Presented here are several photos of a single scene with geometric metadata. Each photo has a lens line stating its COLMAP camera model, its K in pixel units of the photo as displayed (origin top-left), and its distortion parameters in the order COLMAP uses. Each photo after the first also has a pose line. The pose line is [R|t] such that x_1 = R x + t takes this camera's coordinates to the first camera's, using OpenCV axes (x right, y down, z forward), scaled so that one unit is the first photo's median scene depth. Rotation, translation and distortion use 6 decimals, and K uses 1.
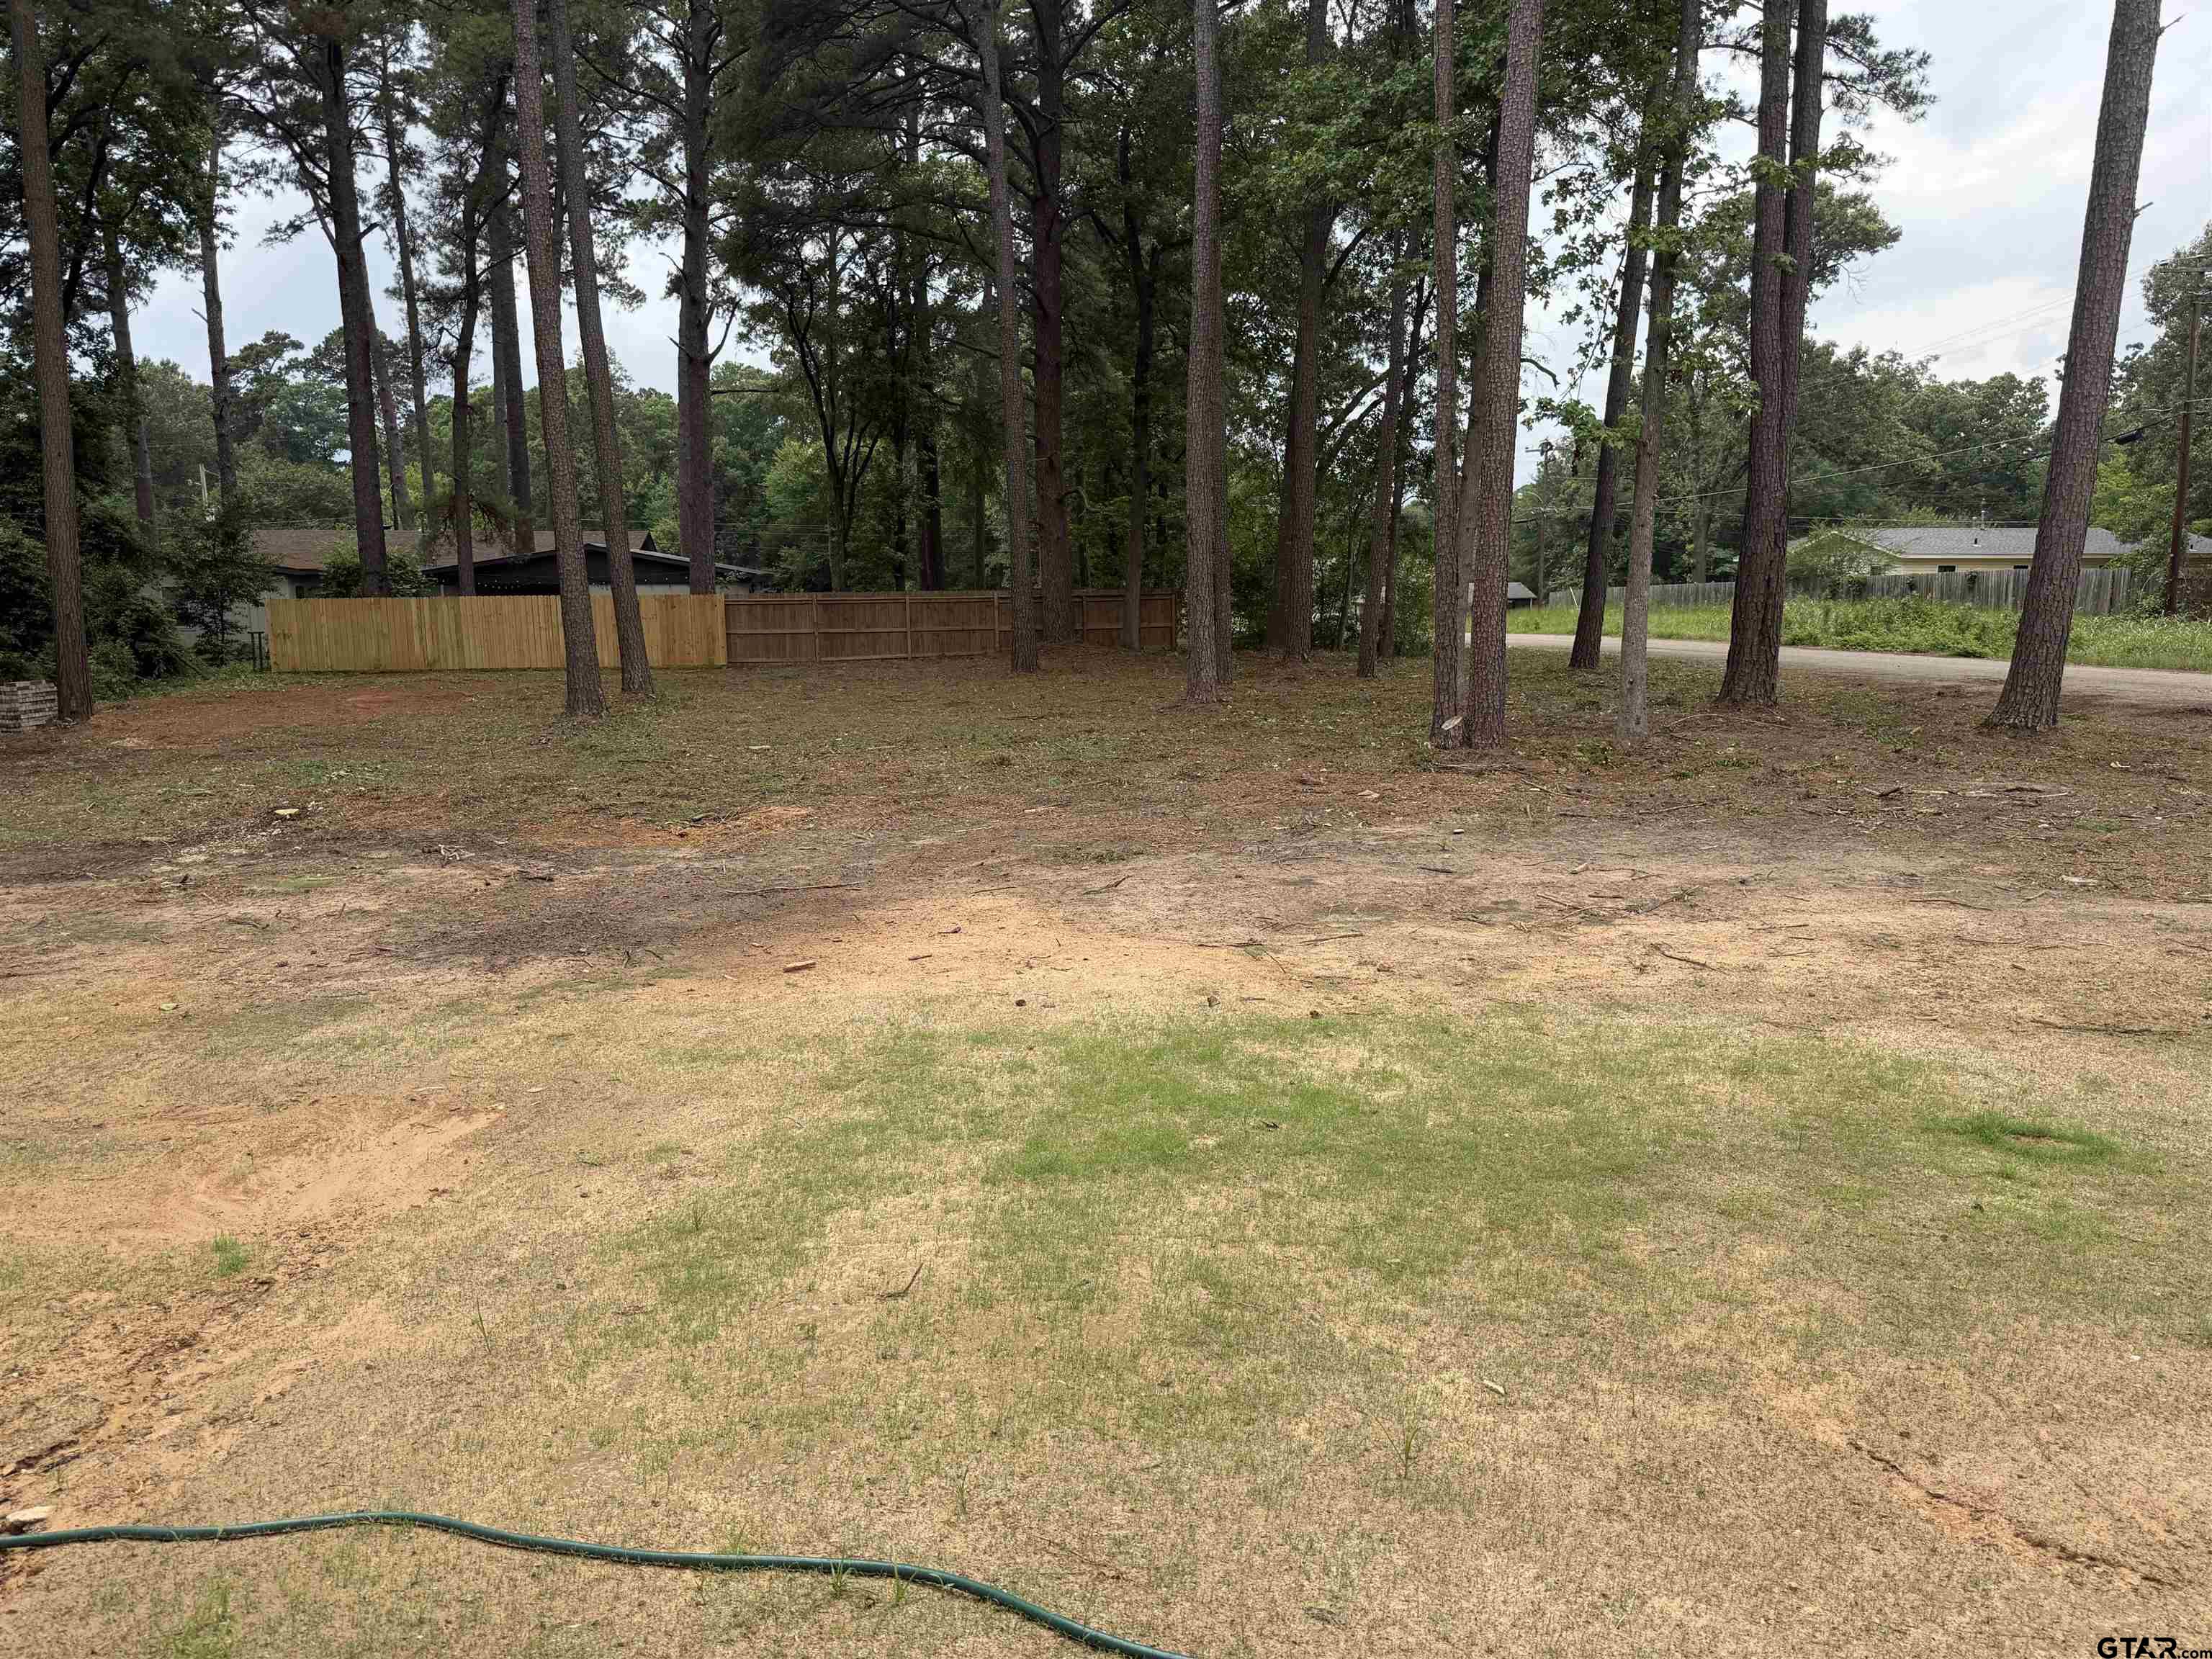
lens RADIAL K [[1567.0, 0, 1085.2], [0, 1567.0, 896.9], [0, 0, 1]] dist [0.057275, -0.066750]
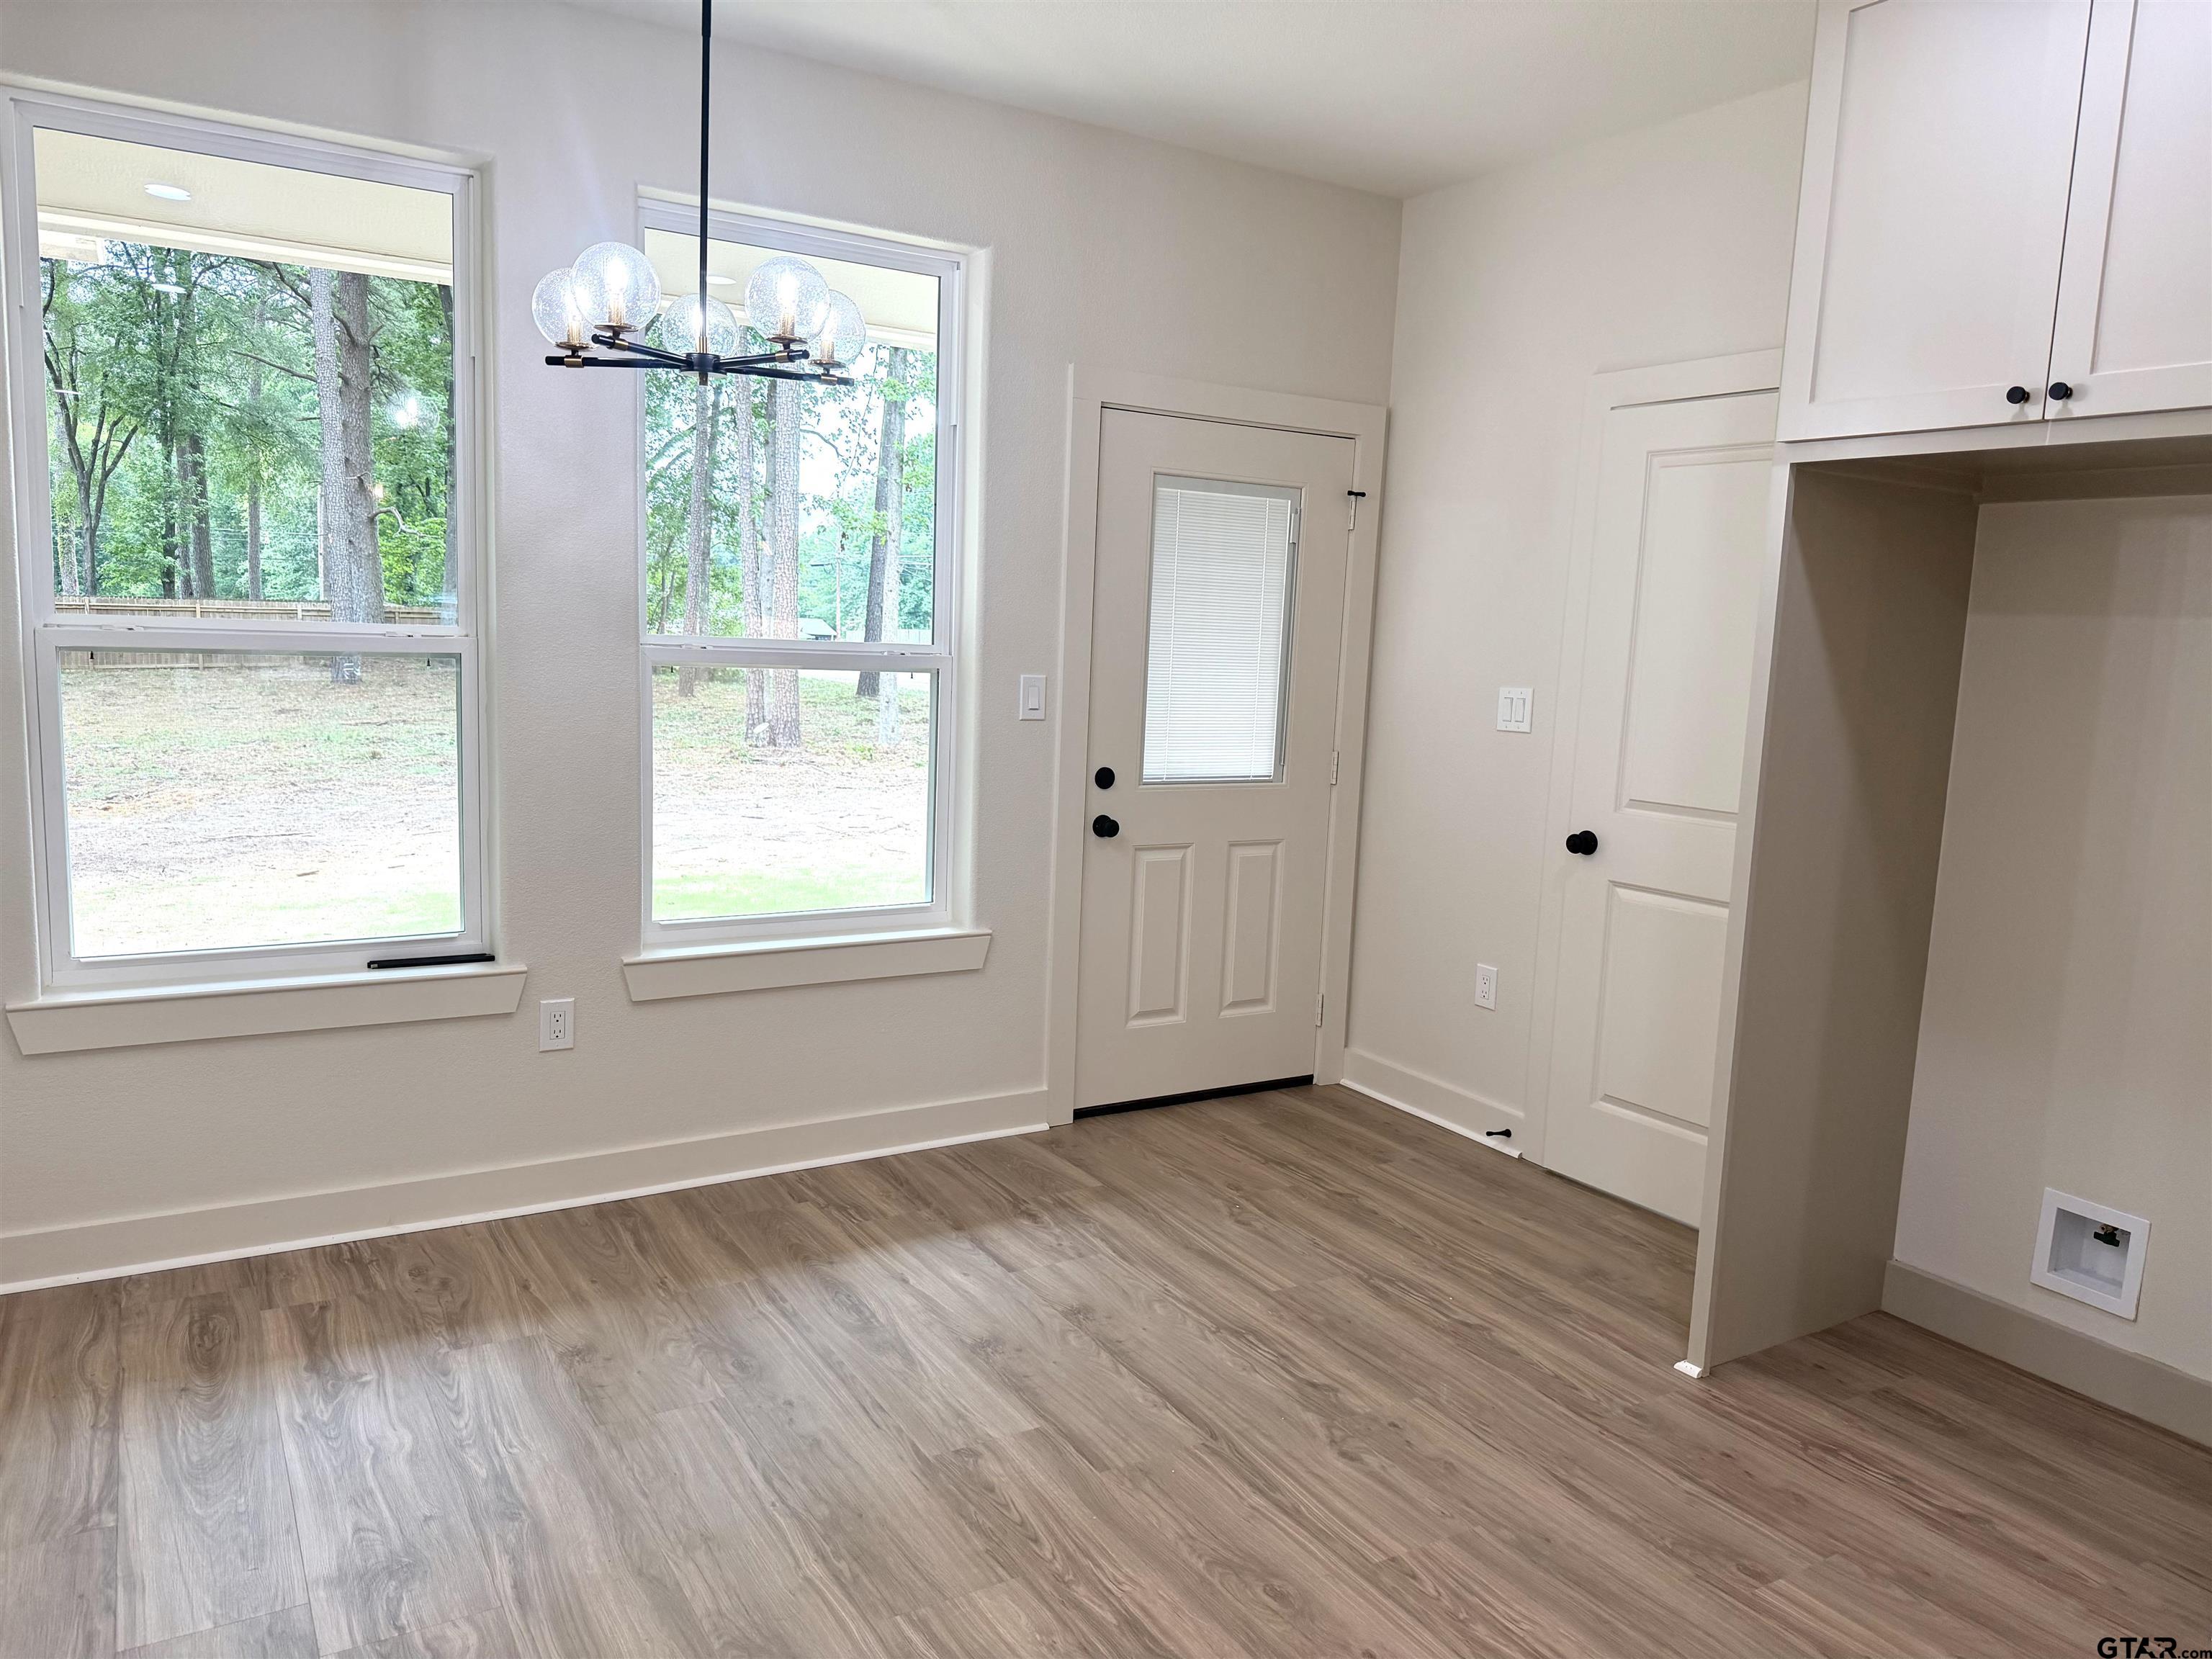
lens RADIAL K [[1567.0, 0, 1110.9], [0, 1567.0, 850.5], [0, 0, 1]] dist [0.057275, -0.066750]
pose [[0.902055, -0.020048, 0.431156, -0.023670], [0.040064, 0.998497, -0.037393, 0.017280], [-0.429758, 0.051004, 0.901502, -0.101717]]
